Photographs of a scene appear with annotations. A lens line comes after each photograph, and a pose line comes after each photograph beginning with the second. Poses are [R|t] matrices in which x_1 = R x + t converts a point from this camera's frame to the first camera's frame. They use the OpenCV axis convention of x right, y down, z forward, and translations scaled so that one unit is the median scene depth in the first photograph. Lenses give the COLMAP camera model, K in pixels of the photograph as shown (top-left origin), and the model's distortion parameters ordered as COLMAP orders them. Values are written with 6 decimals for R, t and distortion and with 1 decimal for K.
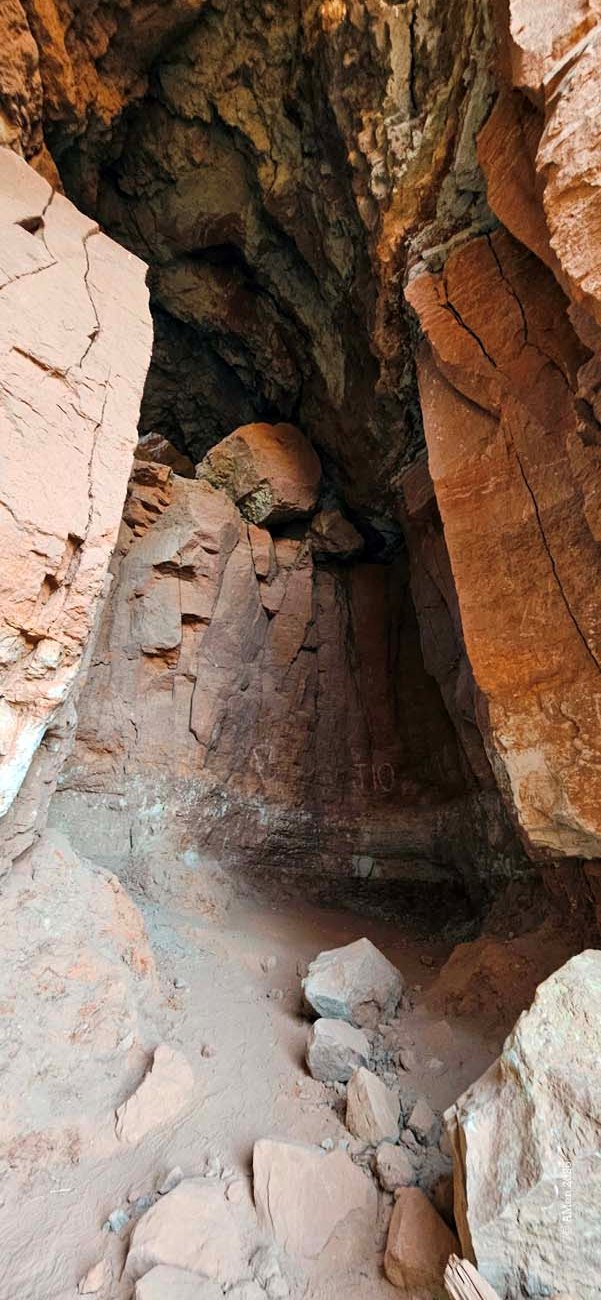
lens RADIAL K [[527.3, 0, 299.0], [0, 527.3, 653.2], [0, 0, 1]] dist [-0.009483, 0.001314]
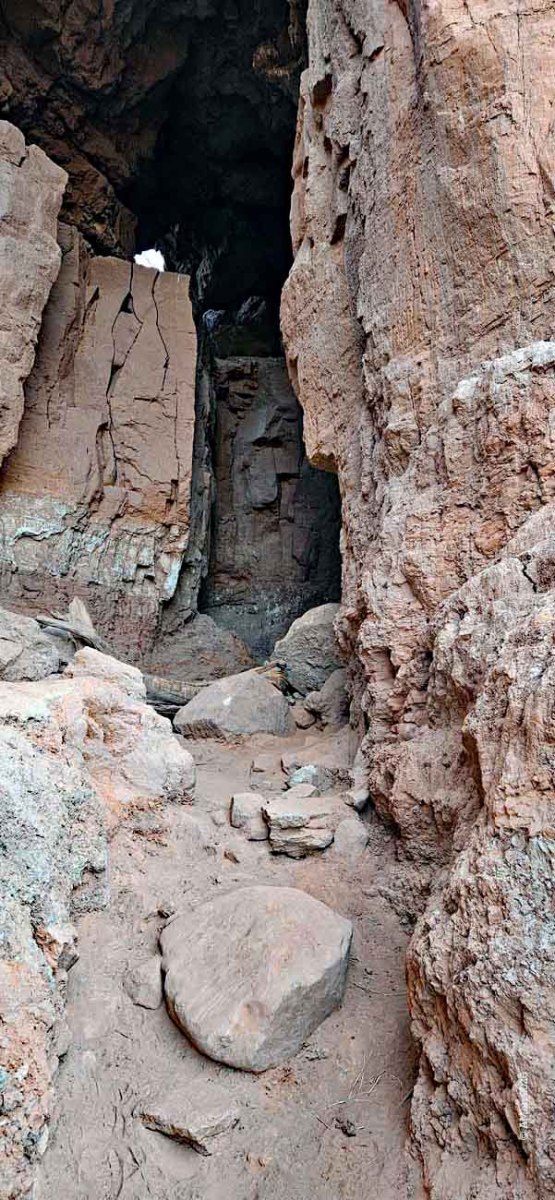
lens RADIAL K [[753.8, 0, 276.6], [0, 753.8, 603.8], [0, 0, 1]] dist [0.031214, -0.021250]
pose [[0.899534, -0.112845, -0.422024, 0.612695], [0.192009, 0.969873, 0.149929, -0.046488], [0.392391, -0.215899, 0.894101, -0.890439]]
